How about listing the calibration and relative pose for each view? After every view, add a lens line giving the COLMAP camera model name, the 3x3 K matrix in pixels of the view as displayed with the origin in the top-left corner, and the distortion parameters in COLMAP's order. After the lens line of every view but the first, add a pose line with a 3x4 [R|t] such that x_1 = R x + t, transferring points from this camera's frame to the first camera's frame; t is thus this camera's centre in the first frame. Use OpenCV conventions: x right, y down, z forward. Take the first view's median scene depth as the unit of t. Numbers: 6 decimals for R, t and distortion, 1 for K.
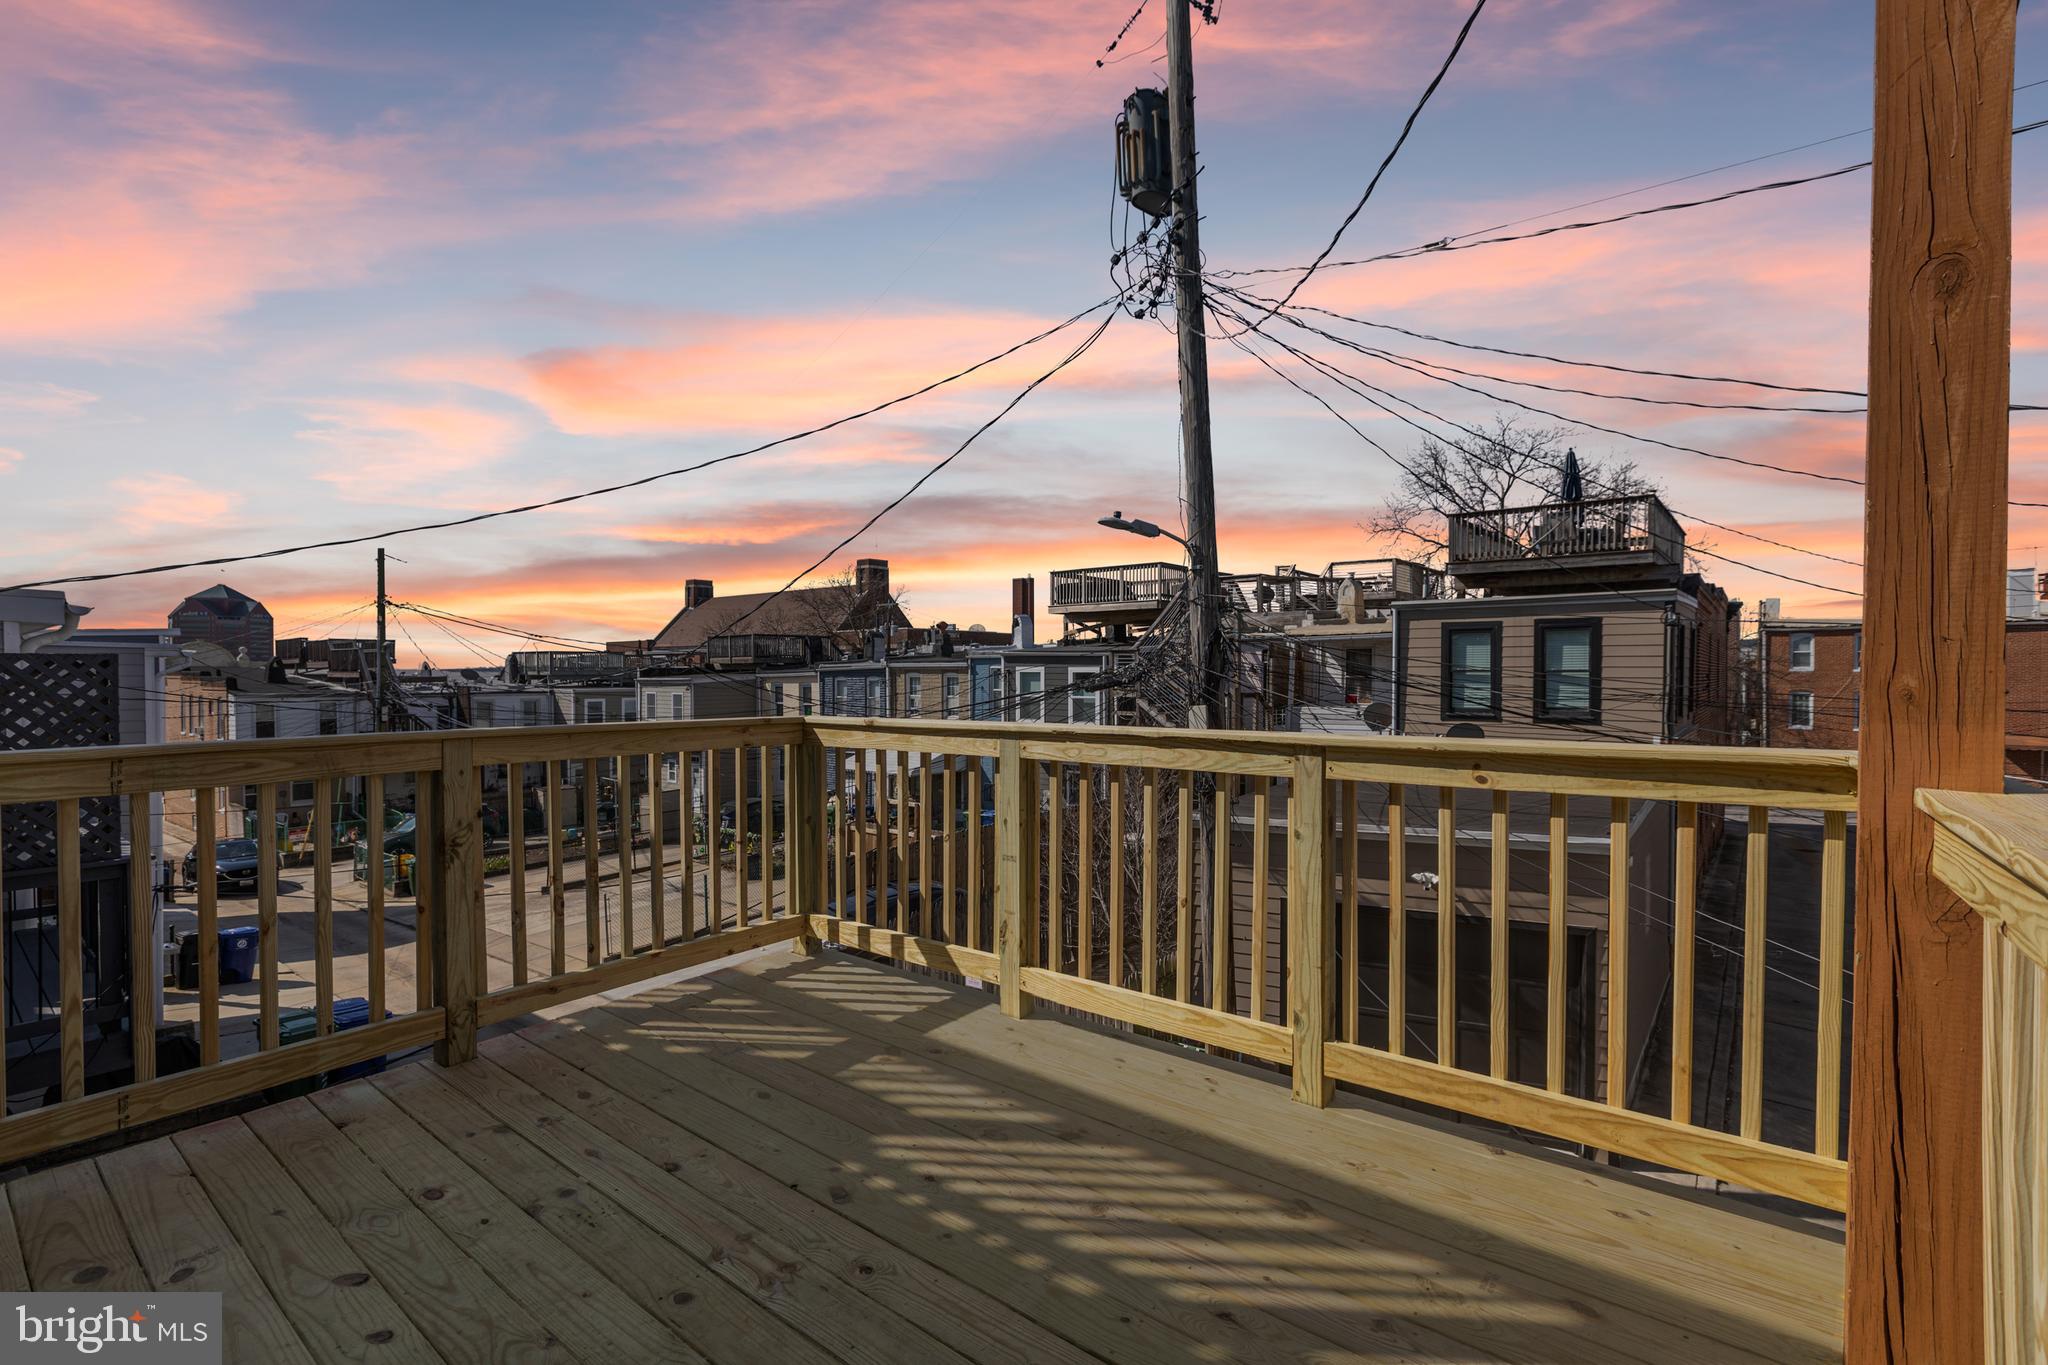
lens RADIAL K [[925.7, 0, 1044.2], [0, 925.7, 706.8], [0, 0, 1]] dist [-0.003860, -0.000417]
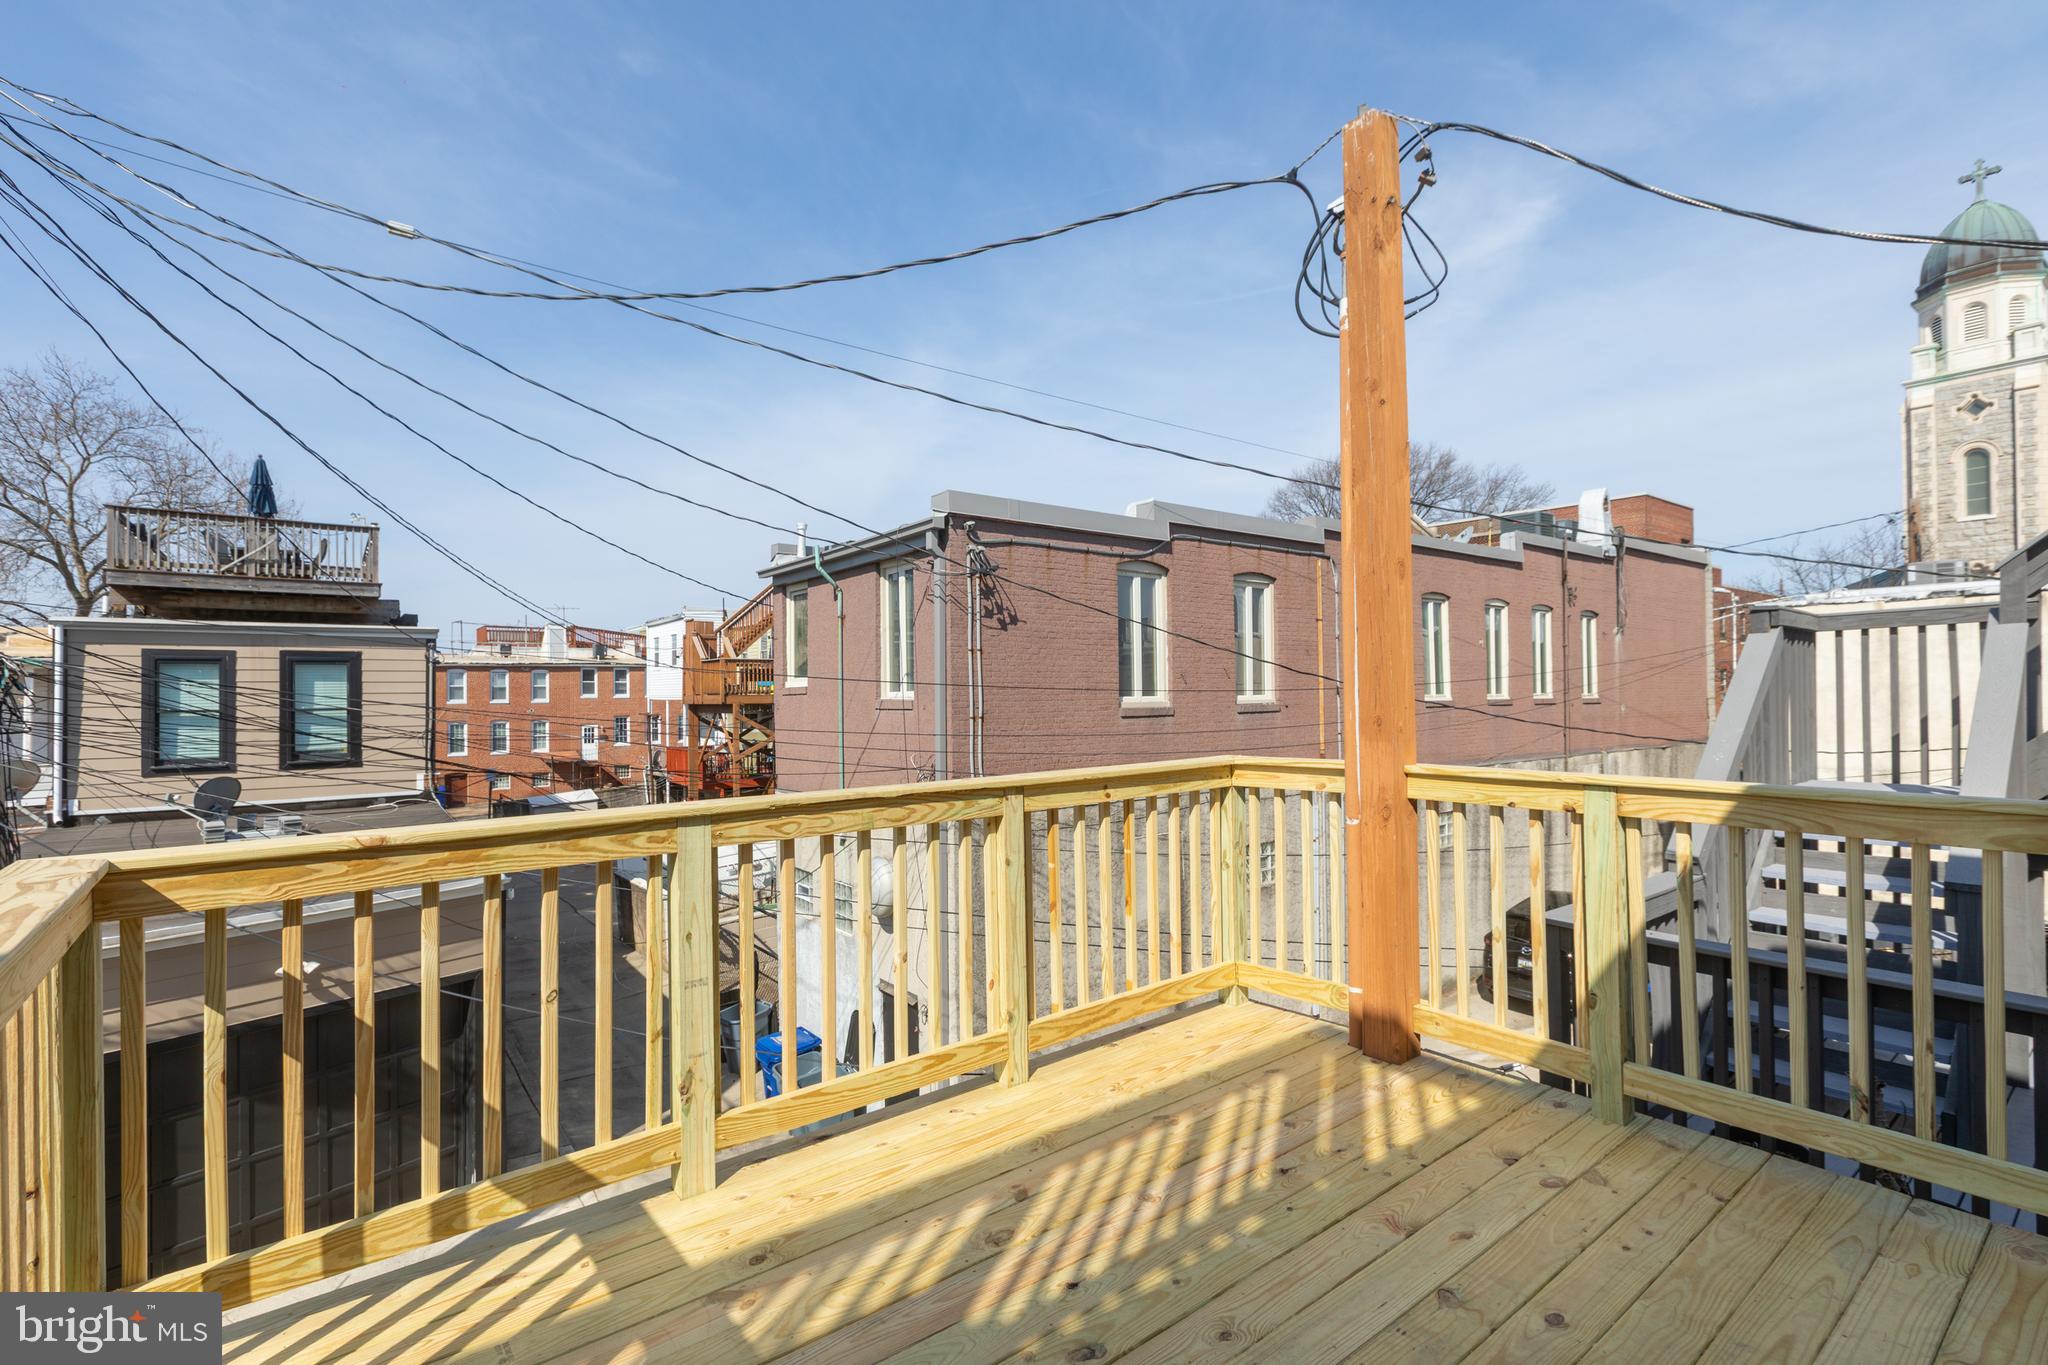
lens RADIAL K [[923.6, 0, 1024.0], [0, 923.6, 682.5], [0, 0, 1]] dist [0.000910, -0.000178]
pose [[0.238146, 0.010569, 0.971172, -0.268885], [0.048044, 0.998588, -0.022649, -0.020289], [-0.970040, 0.052053, 0.237302, 0.204292]]
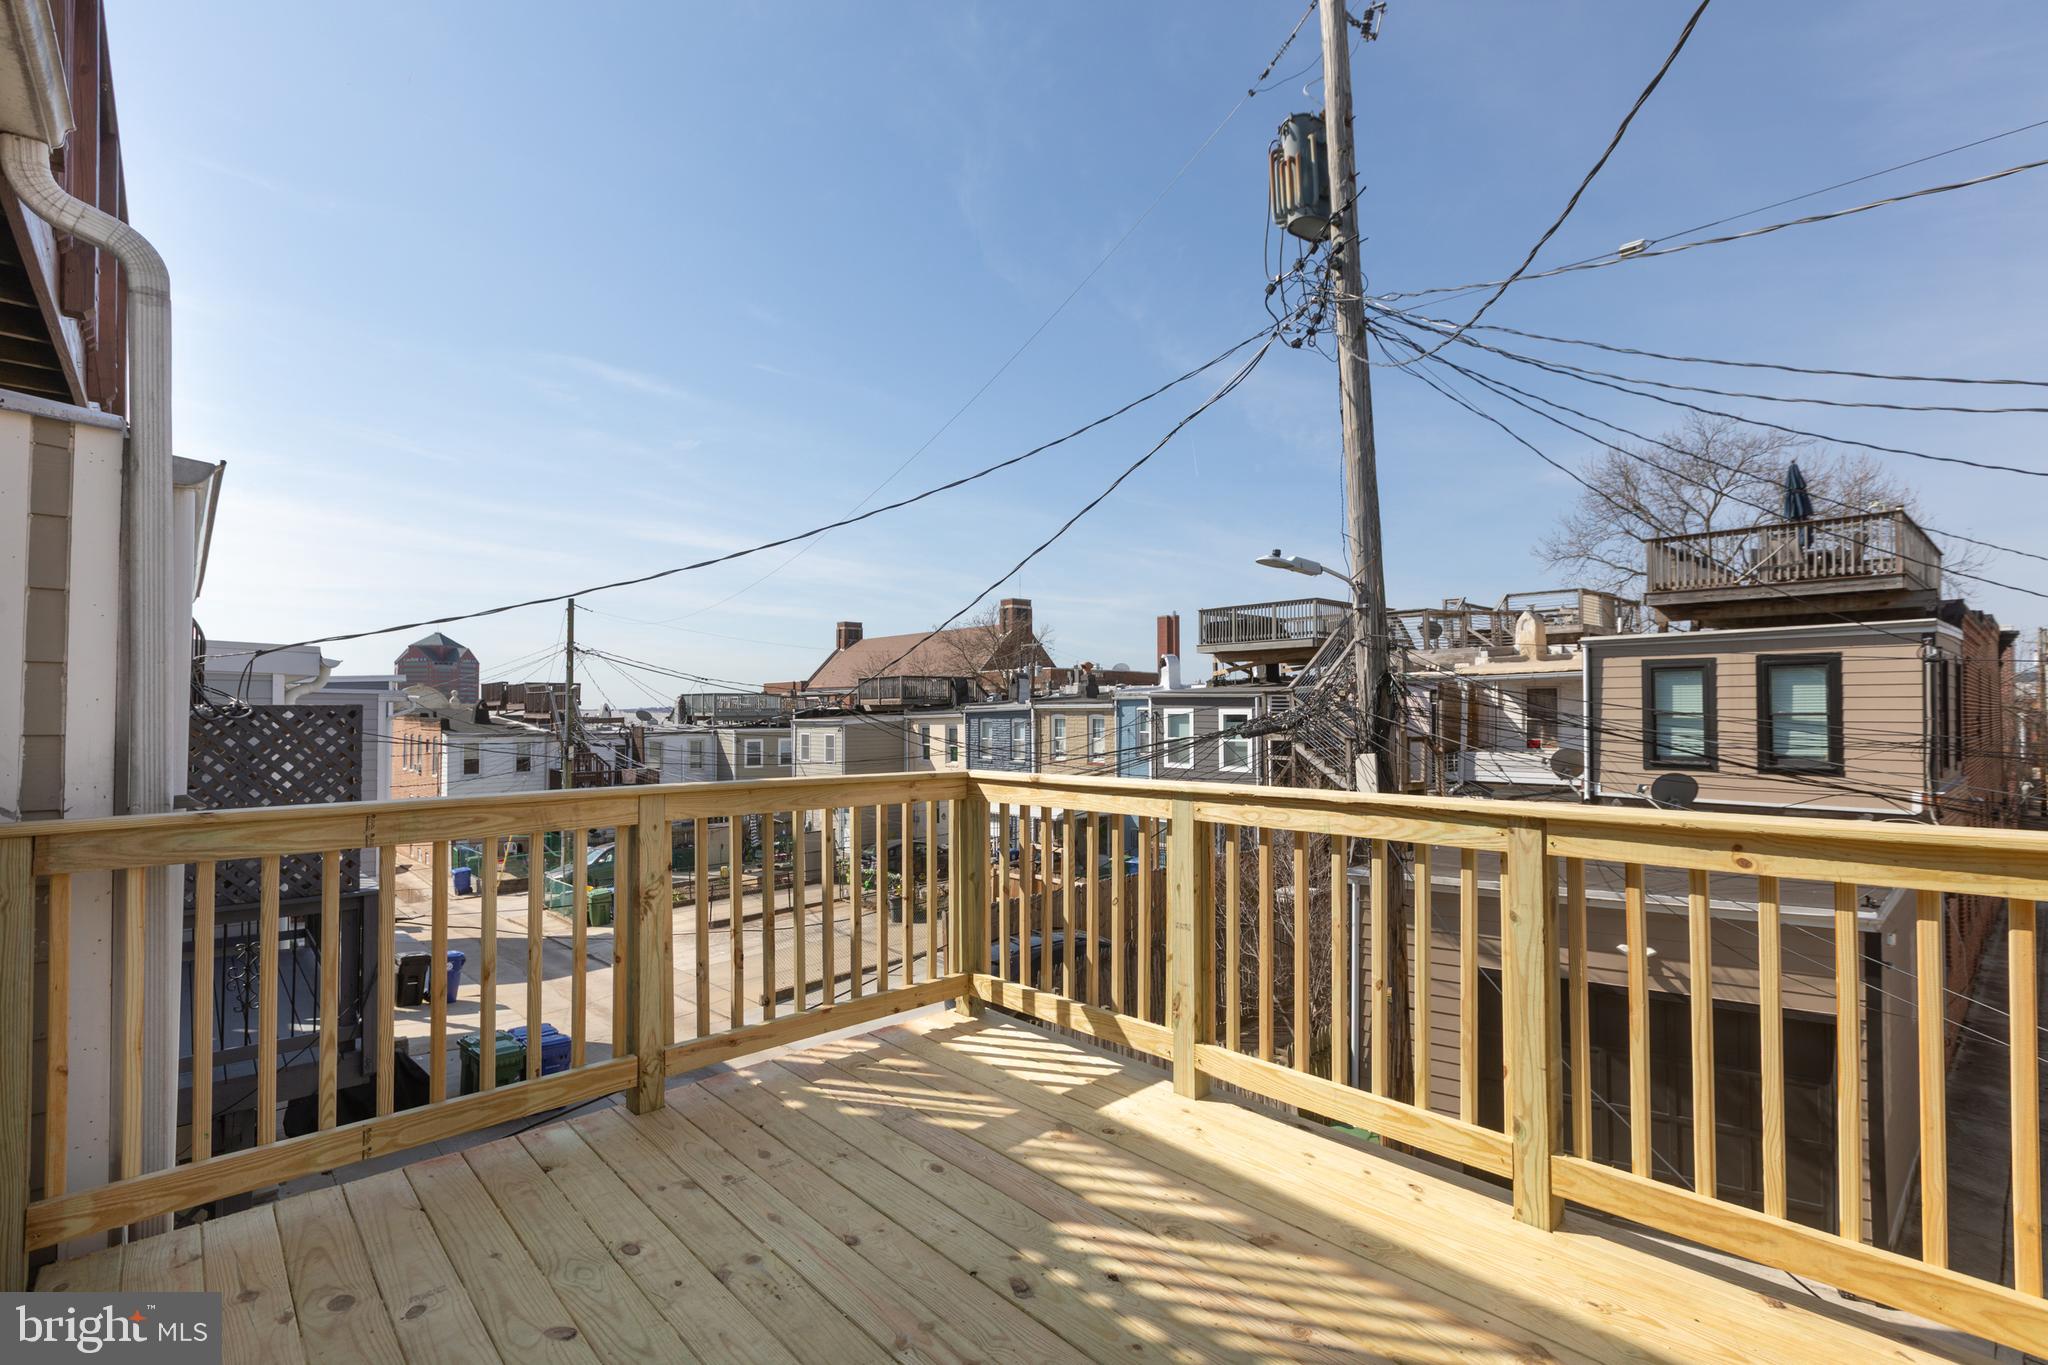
lens RADIAL K [[945.4, 0, 1032.6], [0, 945.4, 710.4], [0, 0, 1]] dist [-0.004951, -0.000078]
pose [[0.986980, 0.001215, -0.160838, -0.013052], [-0.007192, 0.999305, -0.036585, -0.008010], [0.160681, 0.037265, 0.986303, 0.004369]]
